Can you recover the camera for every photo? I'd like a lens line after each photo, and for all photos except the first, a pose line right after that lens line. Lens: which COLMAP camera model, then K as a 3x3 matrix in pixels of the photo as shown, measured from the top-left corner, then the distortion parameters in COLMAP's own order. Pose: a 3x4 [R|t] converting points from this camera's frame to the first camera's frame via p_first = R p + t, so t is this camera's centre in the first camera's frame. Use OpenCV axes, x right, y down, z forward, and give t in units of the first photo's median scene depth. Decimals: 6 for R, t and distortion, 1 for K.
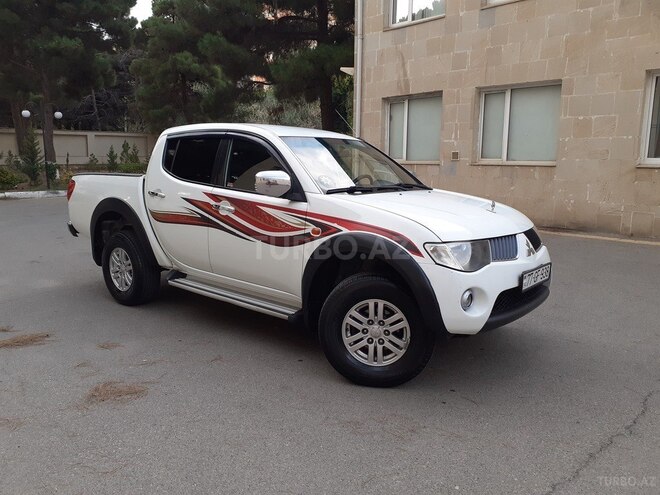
lens RADIAL K [[529.9, 0, 336.6], [0, 529.9, 250.6], [0, 0, 1]] dist [0.018544, -0.035799]
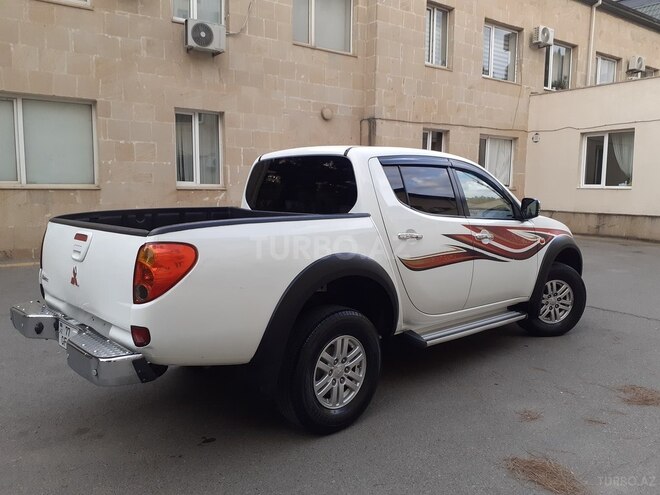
lens RADIAL K [[529.9, 0, 342.9], [0, 529.9, 248.3], [0, 0, 1]] dist [0.018544, -0.035799]
pose [[0.108843, -0.123262, 0.986387, -0.842944], [0.160468, 0.981447, 0.104937, -0.141822], [-0.981021, 0.146862, 0.126603, 0.774632]]
